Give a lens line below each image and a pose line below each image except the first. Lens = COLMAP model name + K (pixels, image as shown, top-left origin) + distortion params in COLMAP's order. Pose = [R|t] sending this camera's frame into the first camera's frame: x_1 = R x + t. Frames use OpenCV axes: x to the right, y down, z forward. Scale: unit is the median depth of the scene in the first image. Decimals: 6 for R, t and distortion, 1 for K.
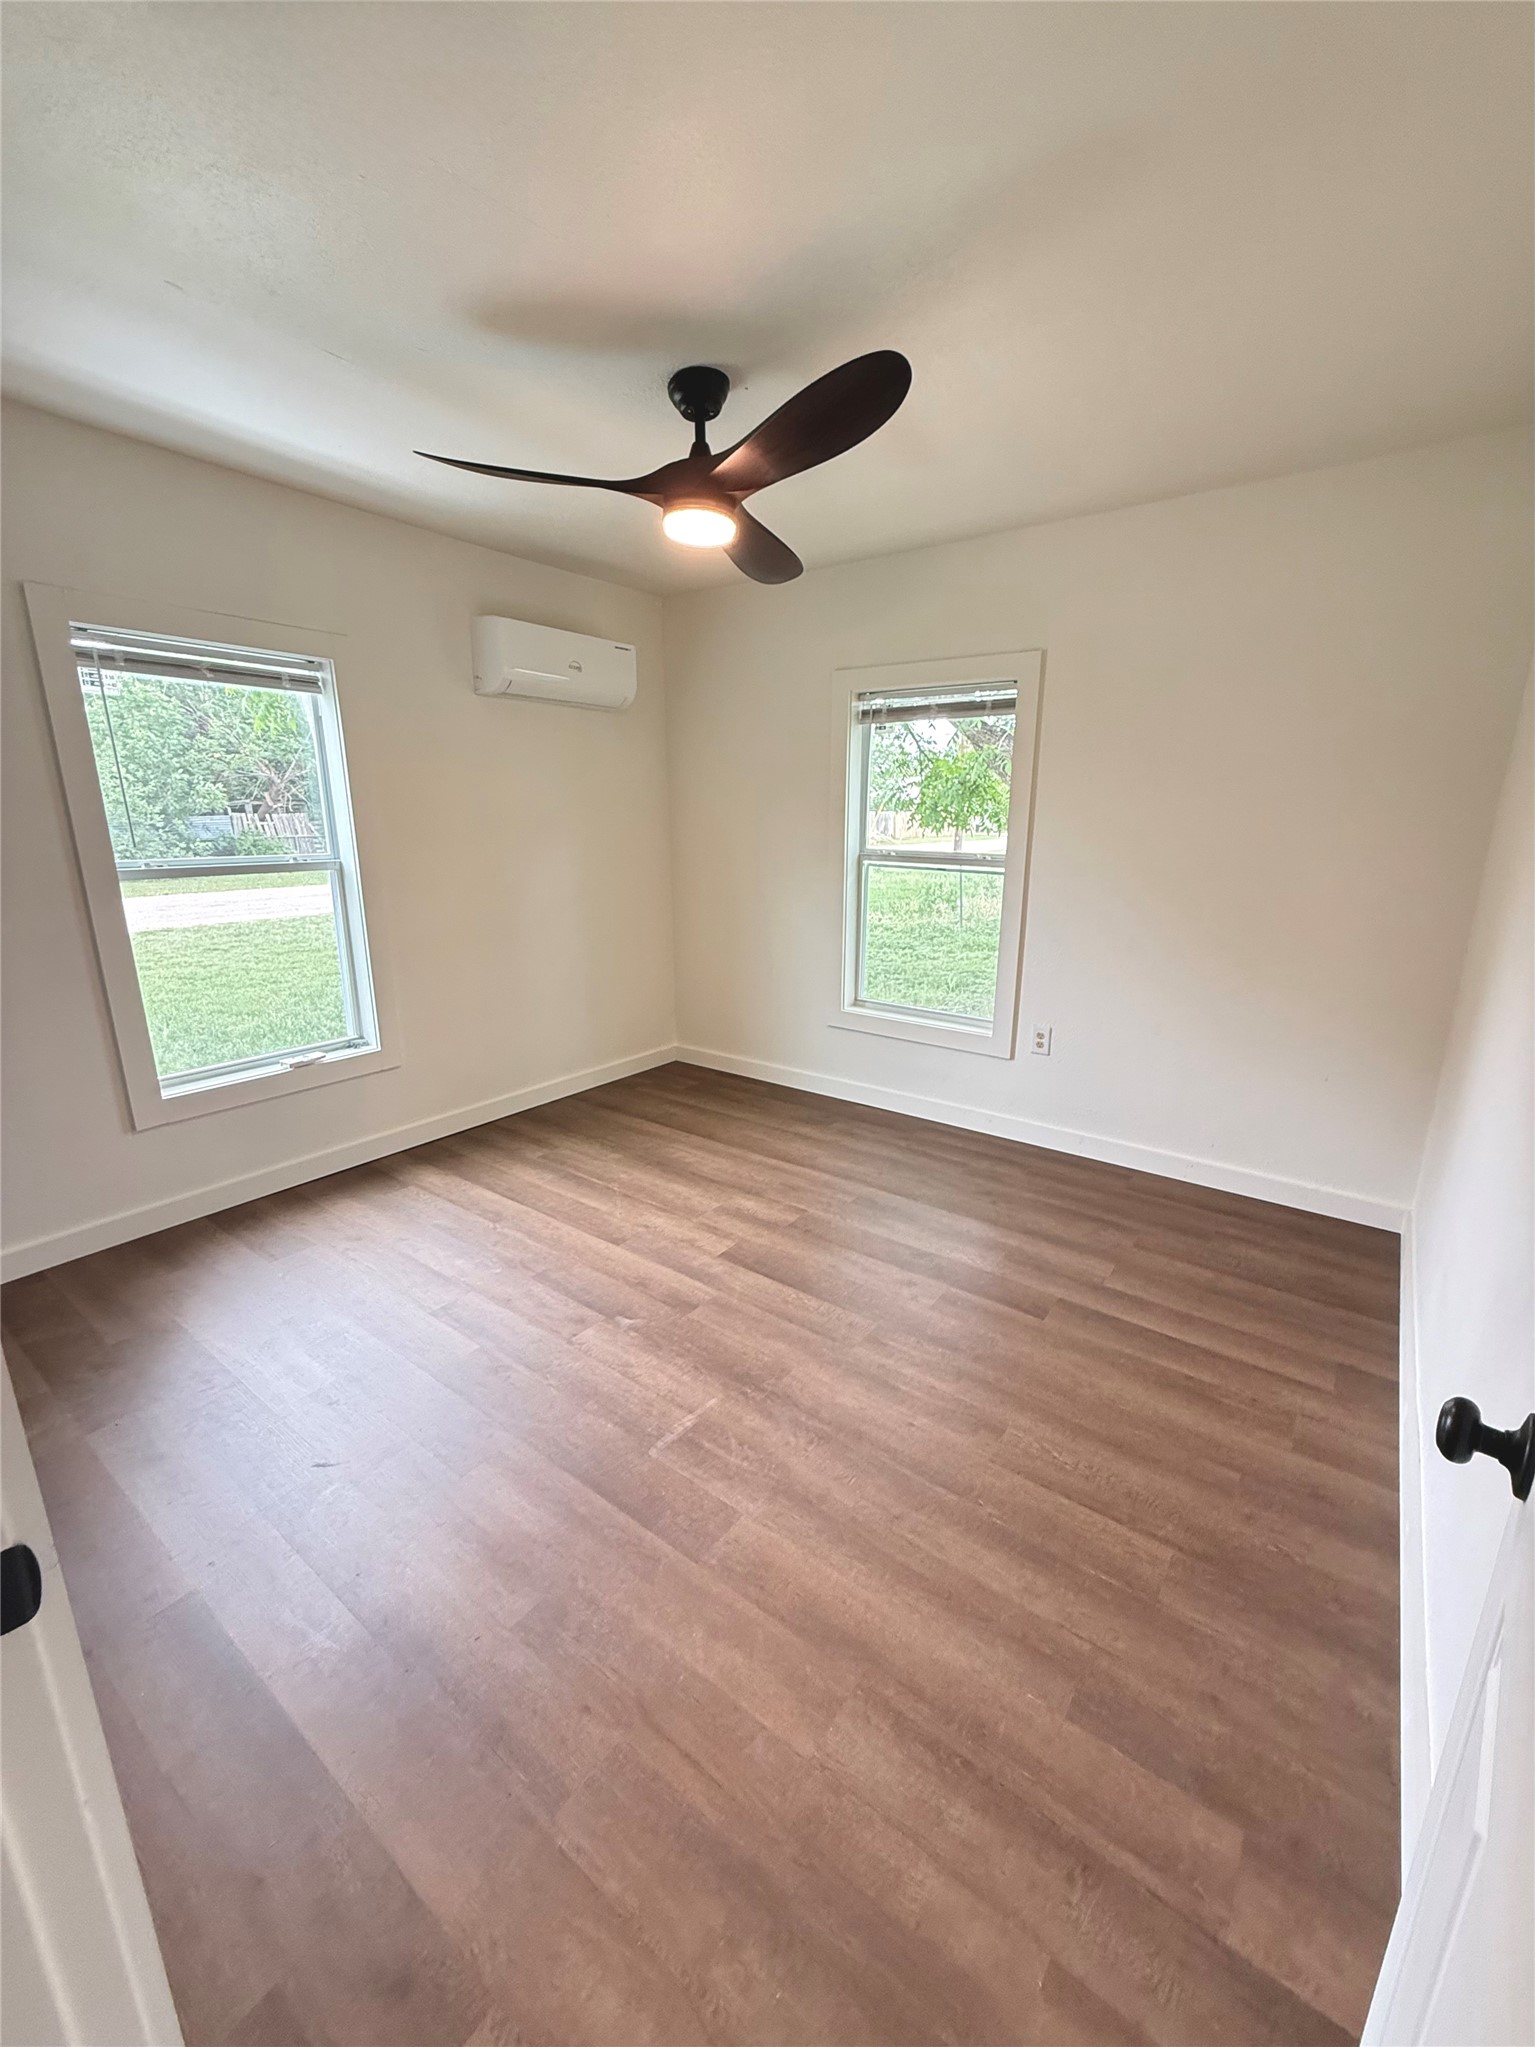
lens RADIAL K [[817.6, 0, 772.4], [0, 817.6, 1024.3], [0, 0, 1]] dist [-0.000452, -0.000316]
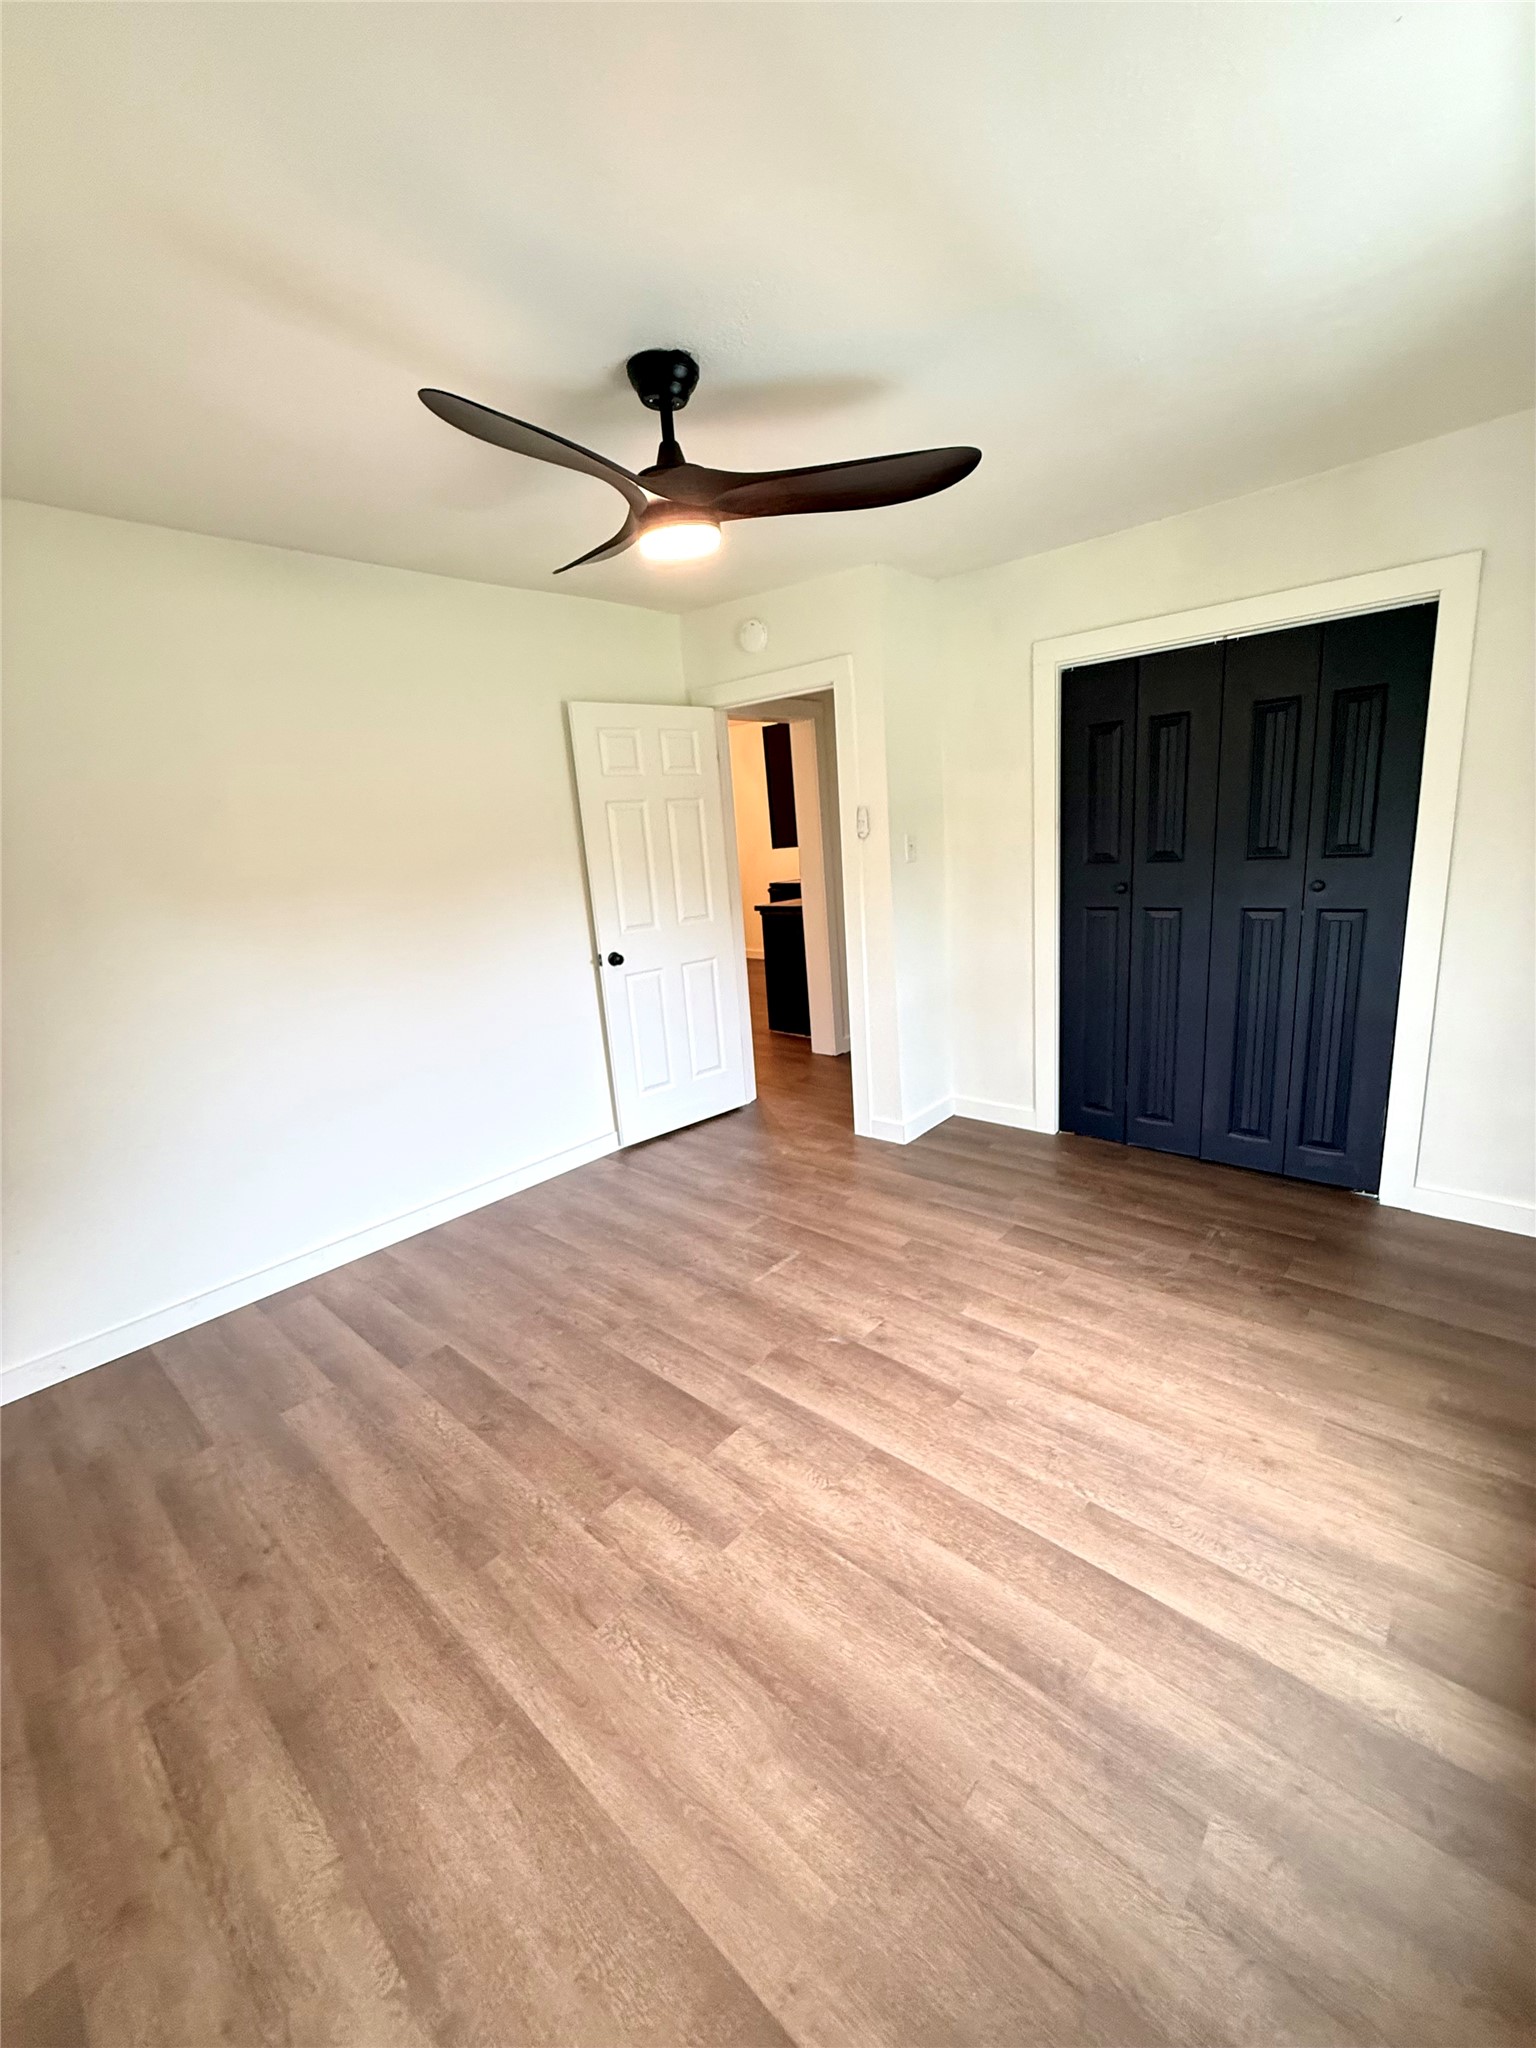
lens RADIAL K [[818.0, 0, 770.9], [0, 818.0, 1018.2], [0, 0, 1]] dist [-0.000452, -0.000316]
pose [[-0.993414, 0.040117, 0.107329, -0.234605], [0.086169, 0.878970, 0.469028, -0.505313], [-0.075522, 0.475188, -0.876637, 1.799237]]
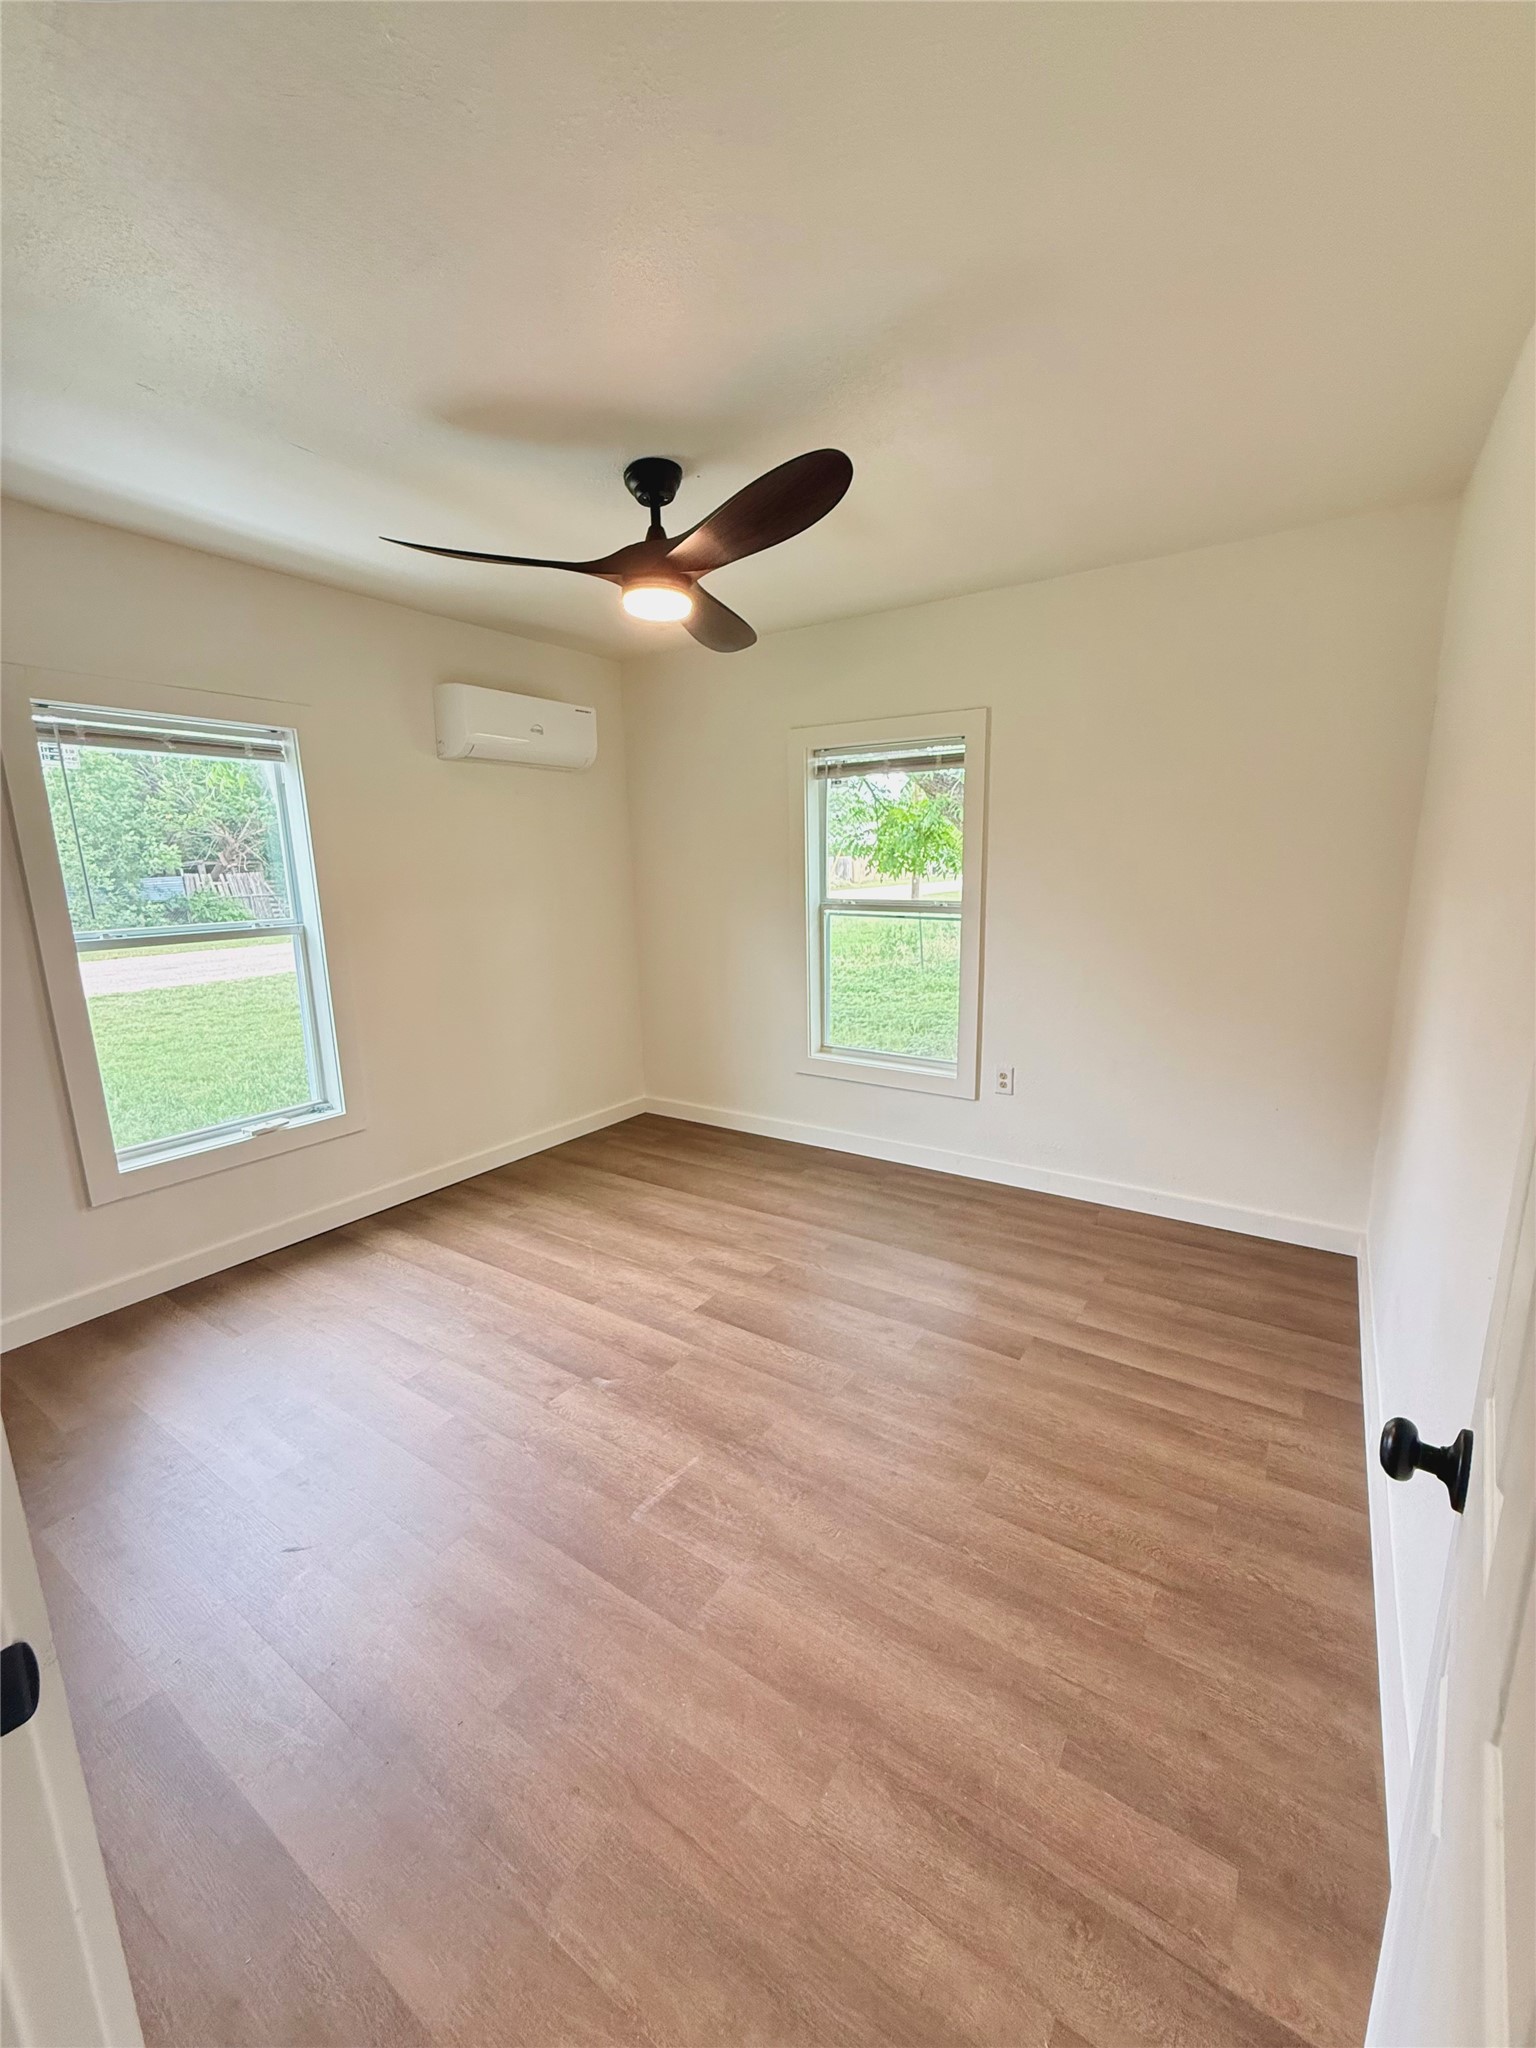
lens RADIAL K [[818.0, 0, 772.3], [0, 818.0, 1022.4], [0, 0, 1]] dist [-0.000452, -0.000316]
pose [[0.998612, -0.031492, 0.042215, -0.003052], [0.033817, 0.997883, -0.055544, -0.009282], [-0.040376, 0.056895, 0.997563, -0.021068]]
